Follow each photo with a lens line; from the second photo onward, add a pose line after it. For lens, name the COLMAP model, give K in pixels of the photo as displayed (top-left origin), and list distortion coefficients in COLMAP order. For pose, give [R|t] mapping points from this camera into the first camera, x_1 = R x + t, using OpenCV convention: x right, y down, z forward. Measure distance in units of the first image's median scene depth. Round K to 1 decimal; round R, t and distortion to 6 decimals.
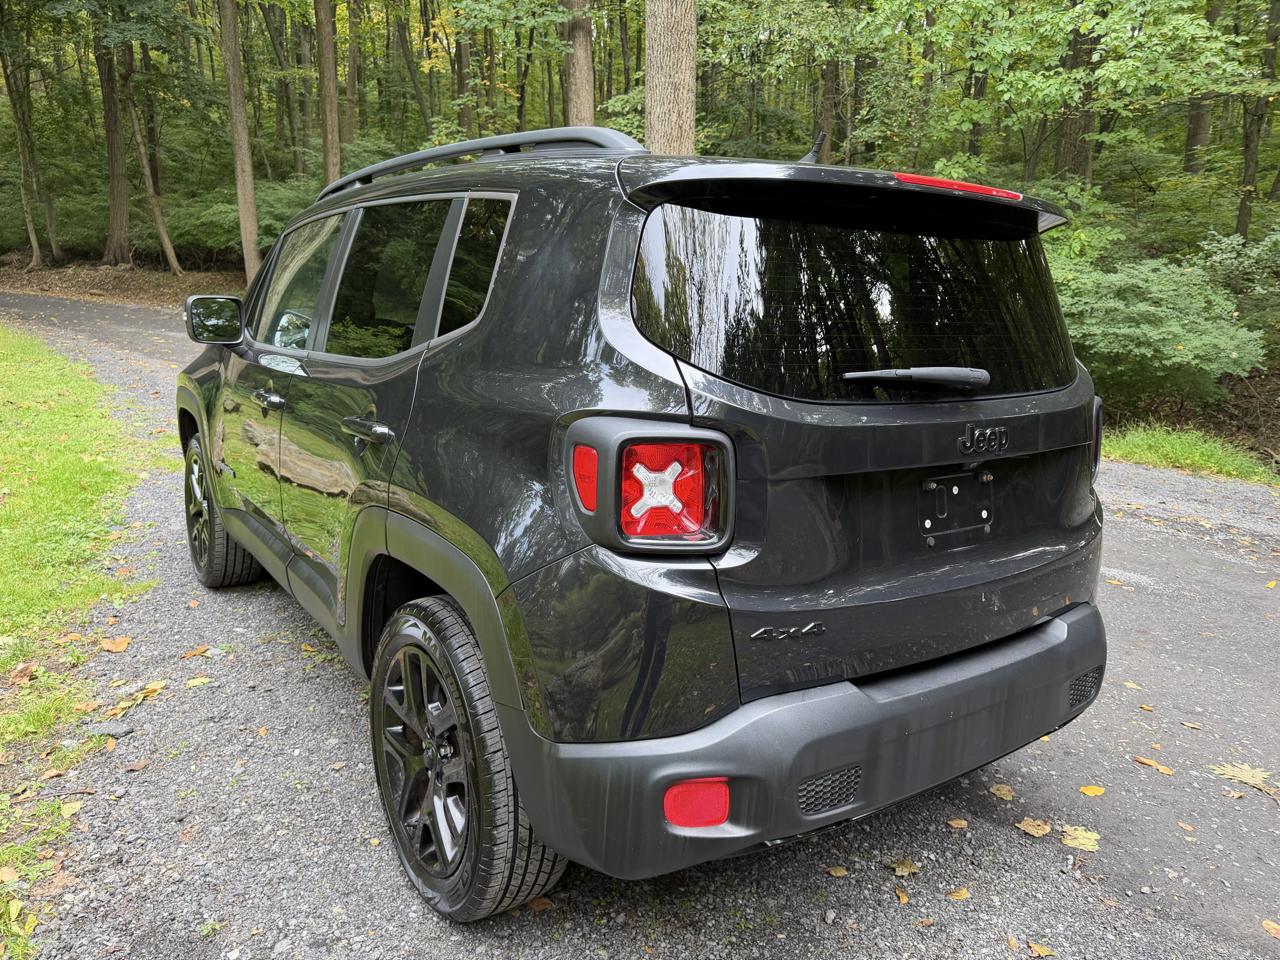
lens RADIAL K [[910.7, 0, 630.2], [0, 910.7, 496.1], [0, 0, 1]] dist [0.005492, -0.017306]
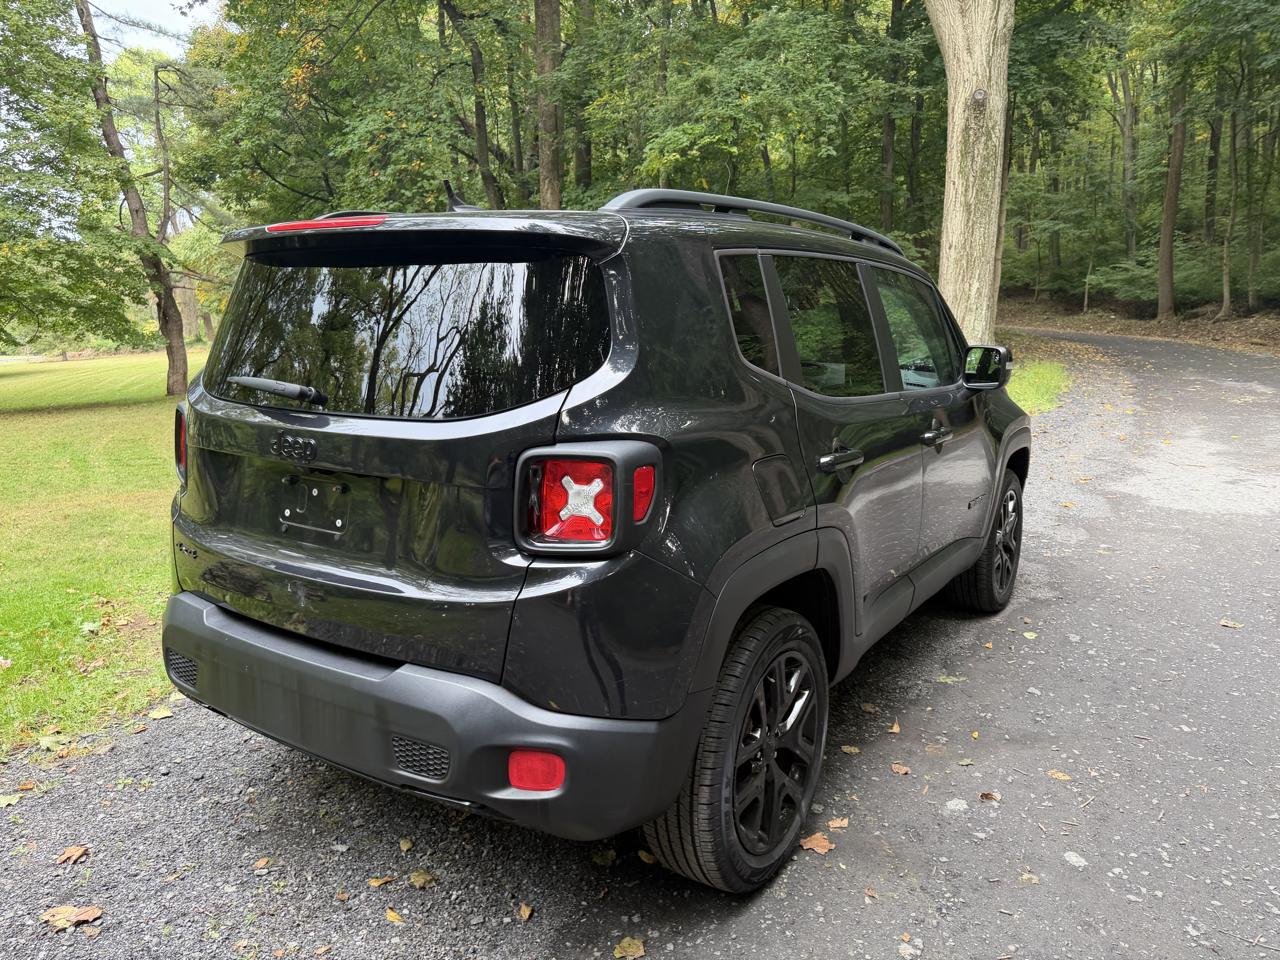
lens RADIAL K [[910.7, 0, 621.0], [0, 910.7, 489.3], [0, 0, 1]] dist [0.005492, -0.017306]
pose [[0.355519, 0.136984, -0.924577, 0.163265], [-0.193511, 0.978557, 0.070572, -0.016724], [0.914418, 0.153826, 0.374403, 0.096685]]
